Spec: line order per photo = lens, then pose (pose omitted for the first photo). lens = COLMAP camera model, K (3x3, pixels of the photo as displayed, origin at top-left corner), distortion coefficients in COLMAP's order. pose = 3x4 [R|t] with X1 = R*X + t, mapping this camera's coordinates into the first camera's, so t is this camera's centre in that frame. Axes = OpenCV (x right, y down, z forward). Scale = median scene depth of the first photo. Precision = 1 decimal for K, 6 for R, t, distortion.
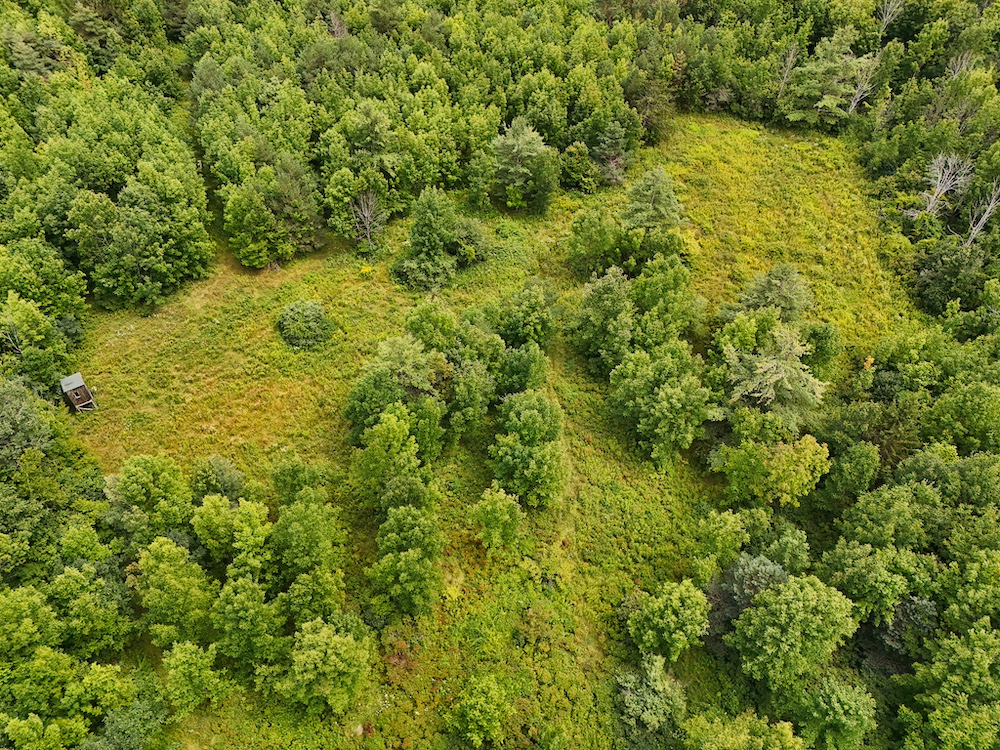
lens RADIAL K [[740.9, 0, 501.6], [0, 740.9, 374.3], [0, 0, 1]] dist [0.057857, -0.028303]
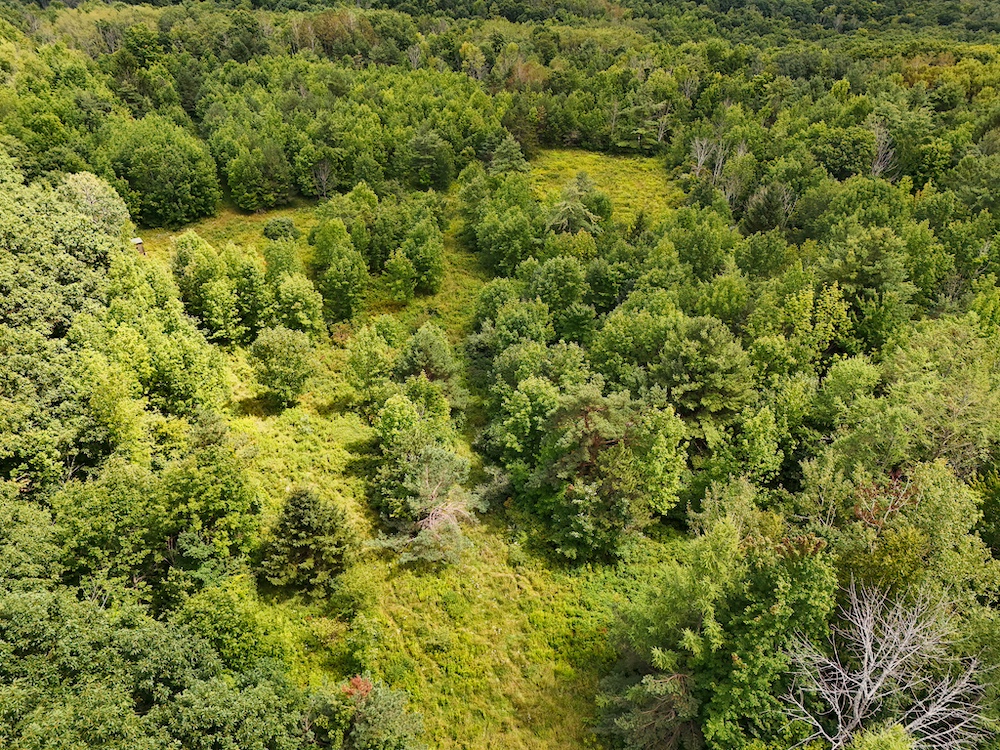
lens RADIAL K [[740.9, 0, 501.4], [0, 740.9, 375.6], [0, 0, 1]] dist [0.057857, -0.028303]
pose [[0.997875, -0.042429, 0.049458, 0.075618], [0.052260, 0.974447, -0.218454, 0.458922], [-0.038926, 0.220575, 0.974593, -0.349493]]
